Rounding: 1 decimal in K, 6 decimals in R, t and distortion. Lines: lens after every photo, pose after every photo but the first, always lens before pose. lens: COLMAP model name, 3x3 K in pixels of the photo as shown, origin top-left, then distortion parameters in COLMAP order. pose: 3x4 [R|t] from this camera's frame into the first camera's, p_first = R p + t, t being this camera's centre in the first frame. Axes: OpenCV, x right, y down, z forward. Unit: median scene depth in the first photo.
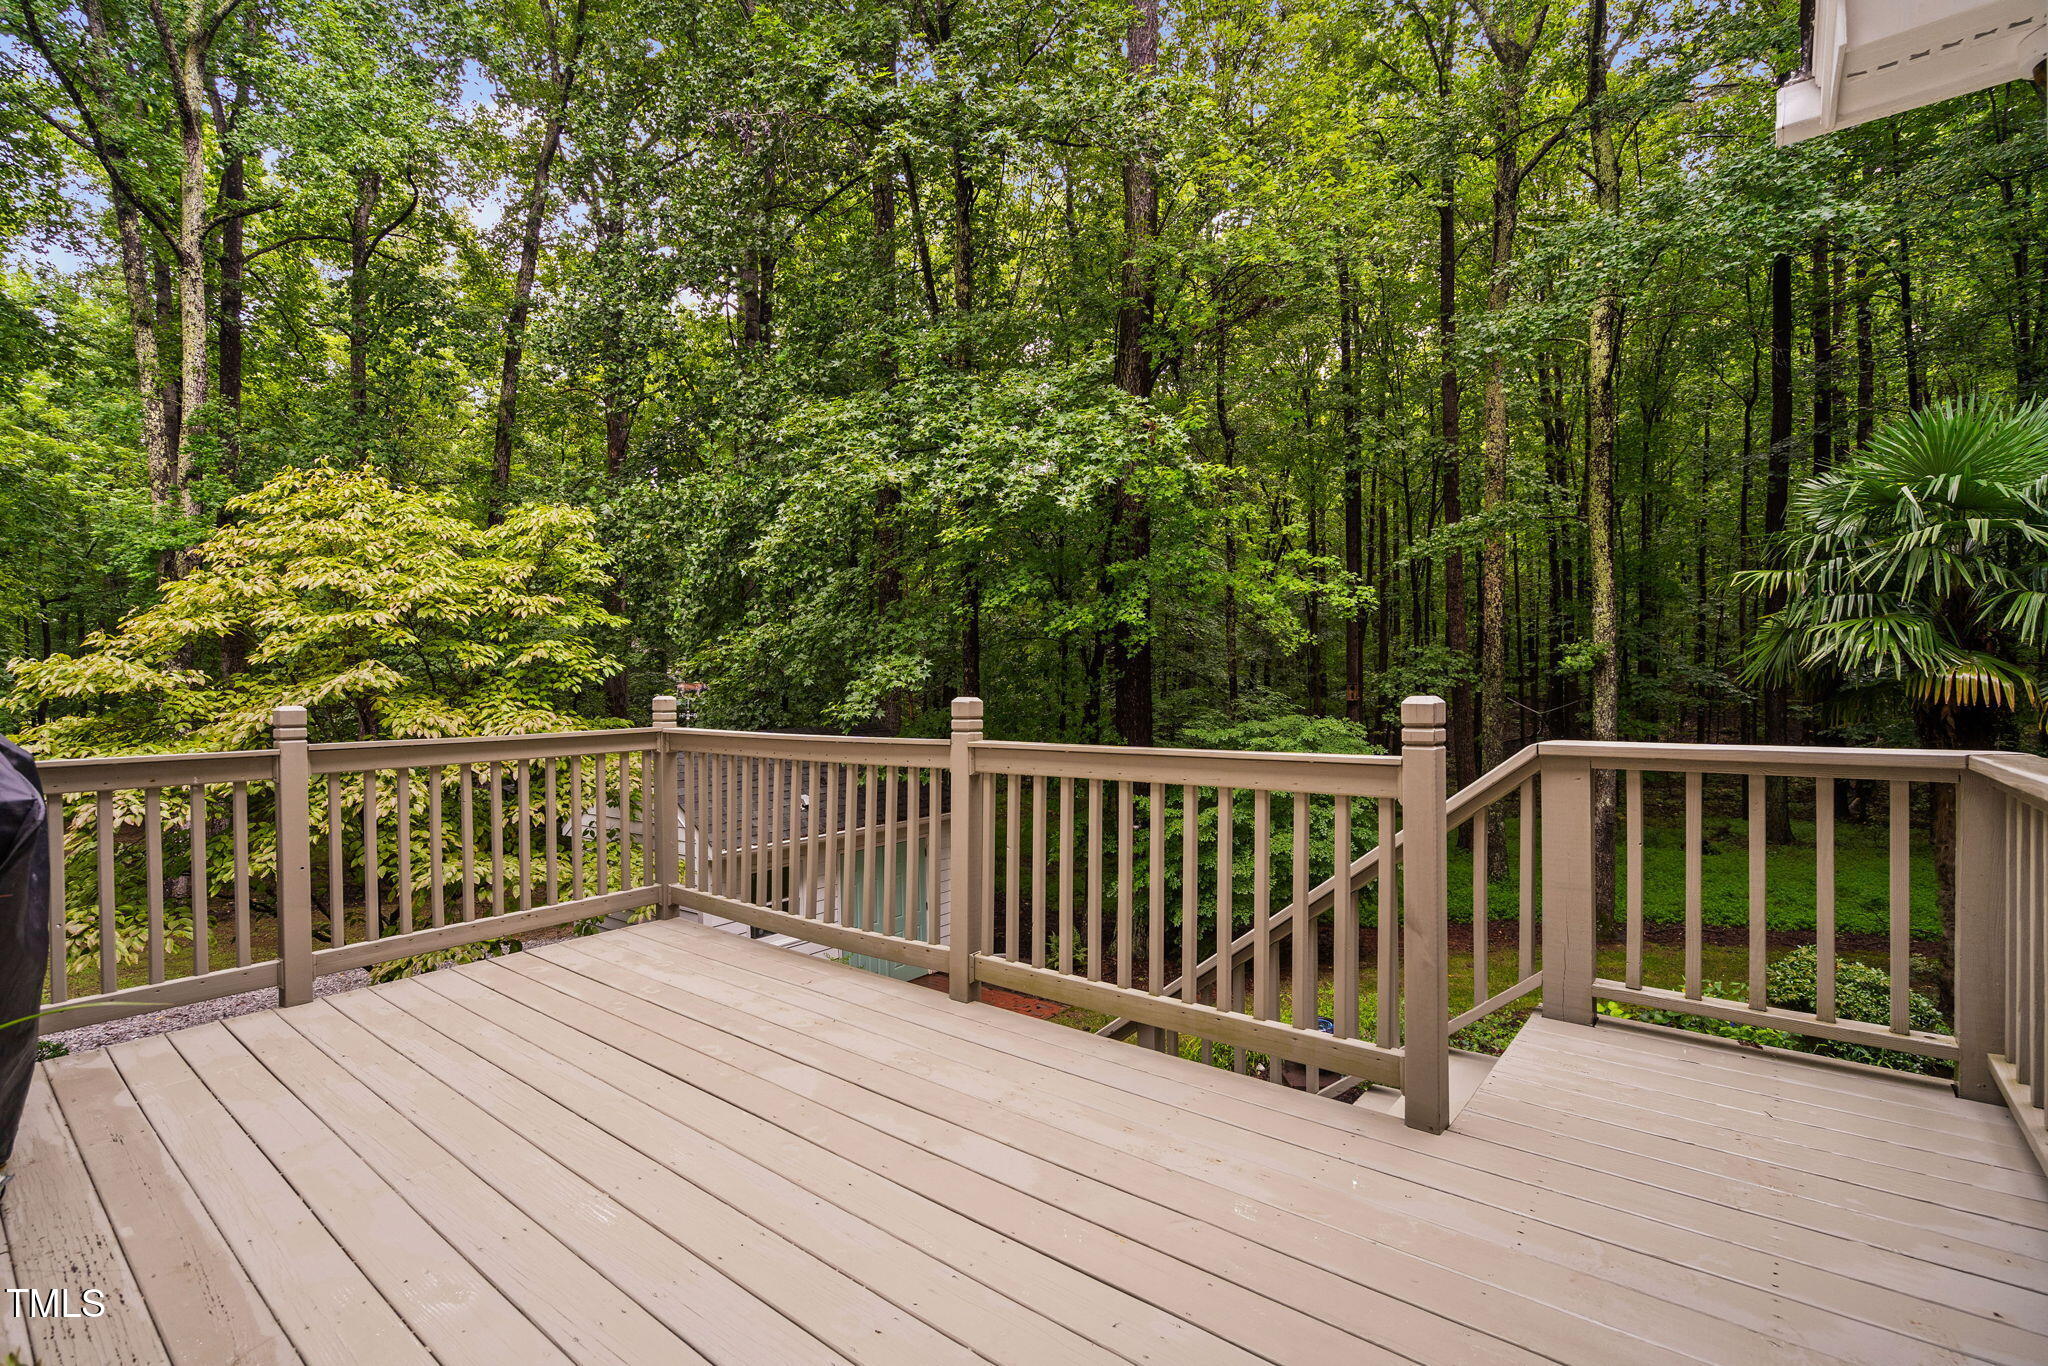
lens RADIAL K [[946.5, 0, 977.7], [0, 946.5, 689.5], [0, 0, 1]] dist [-0.003673, -0.000963]
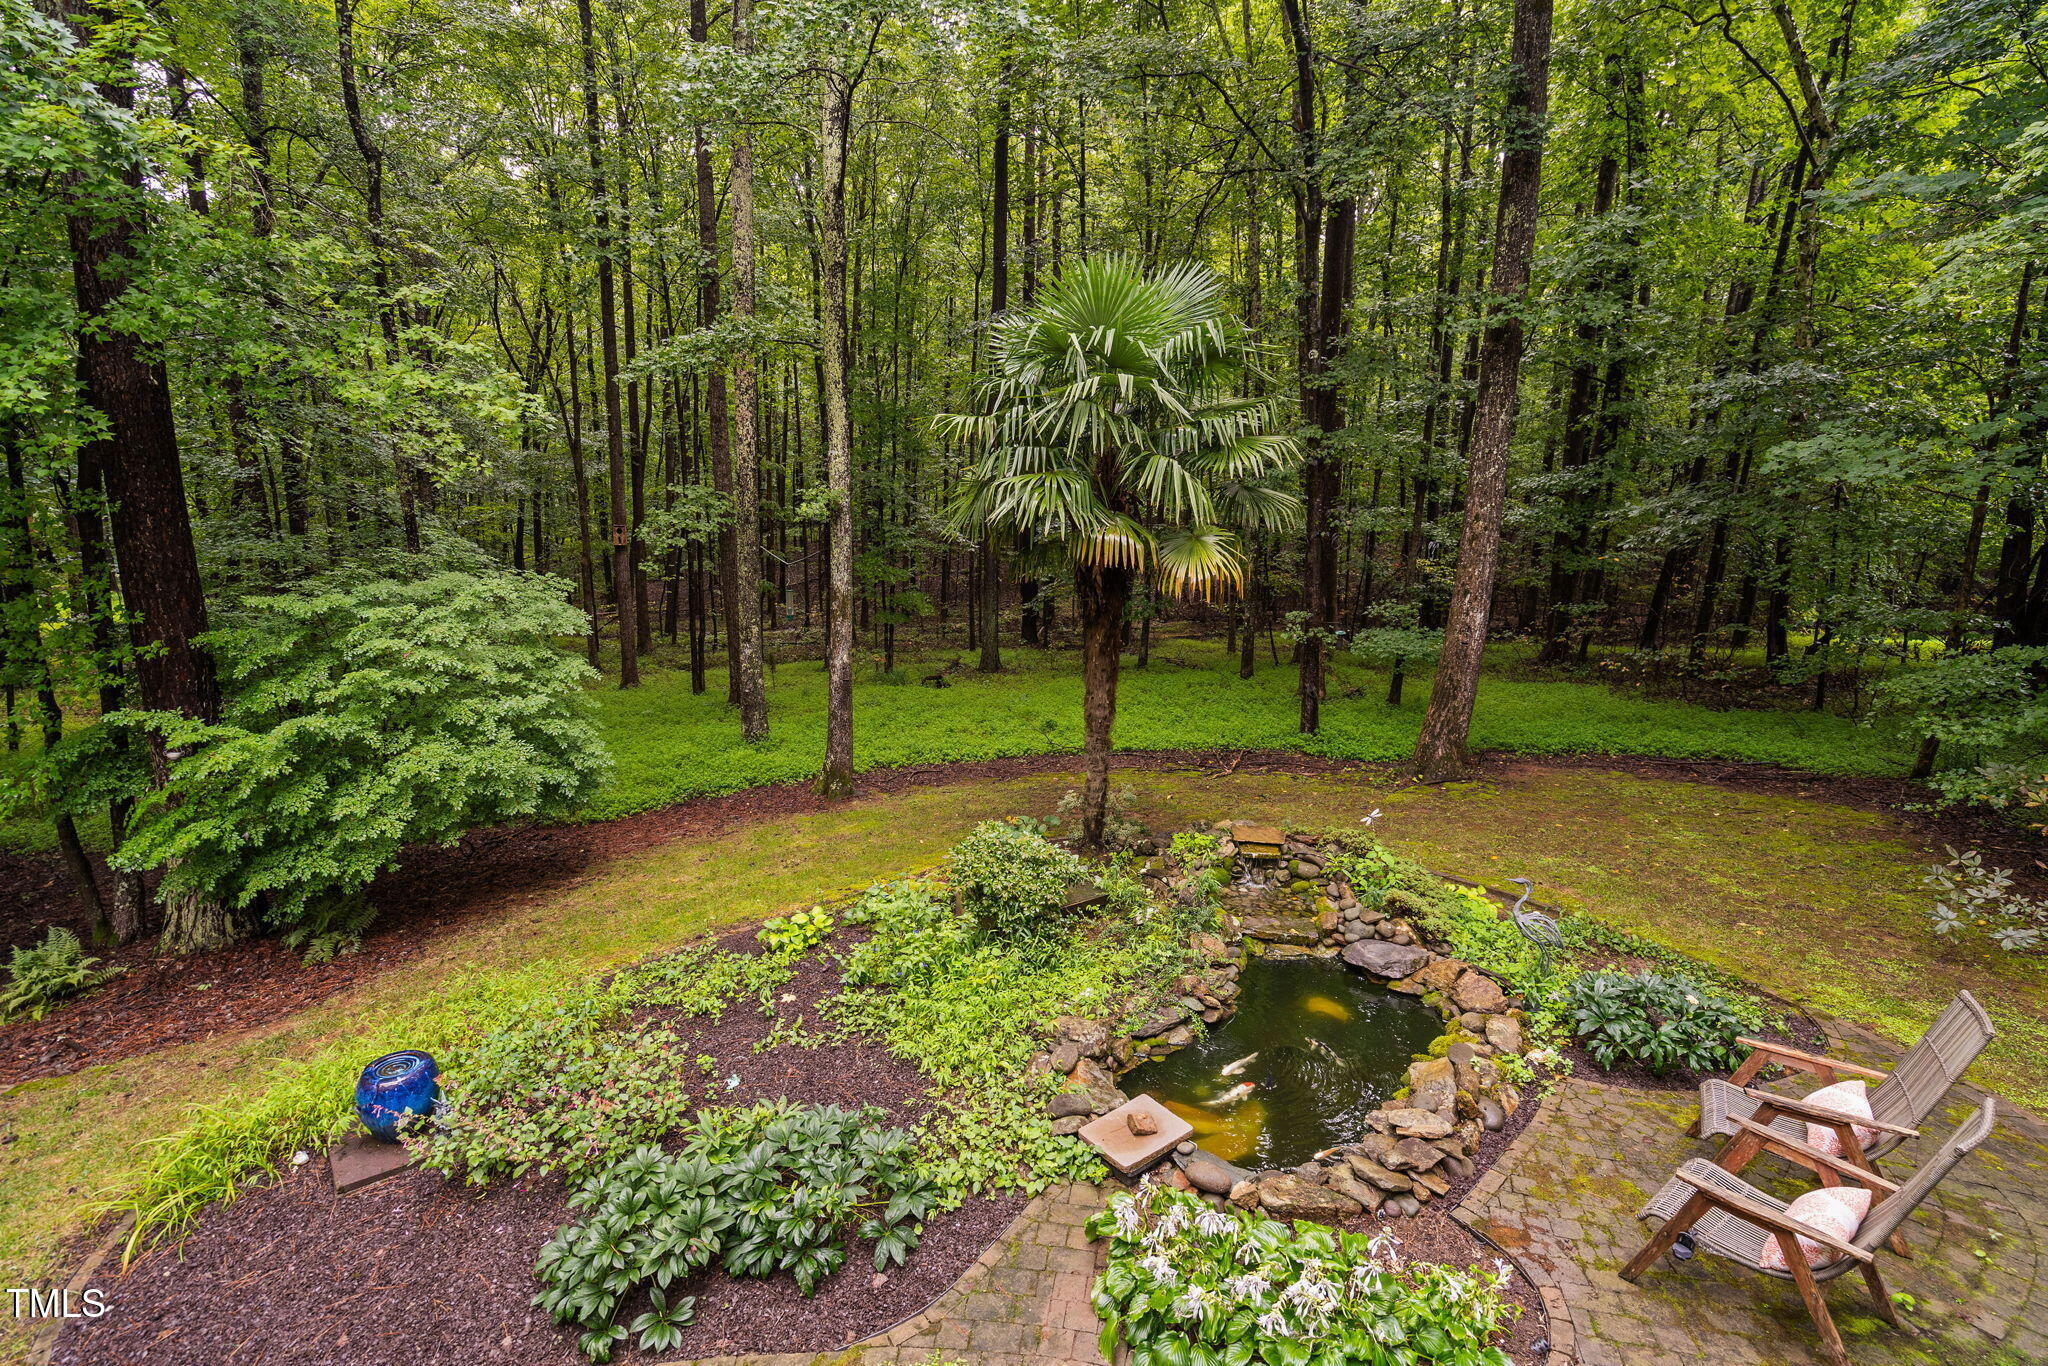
lens RADIAL K [[946.5, 0, 1016.8], [0, 946.5, 691.9], [0, 0, 1]] dist [-0.003673, -0.000963]
pose [[0.753256, -0.093032, 0.651115, 0.270813], [-0.019051, 0.986445, 0.162985, -0.012501], [-0.657452, -0.135174, 0.741273, 0.266060]]
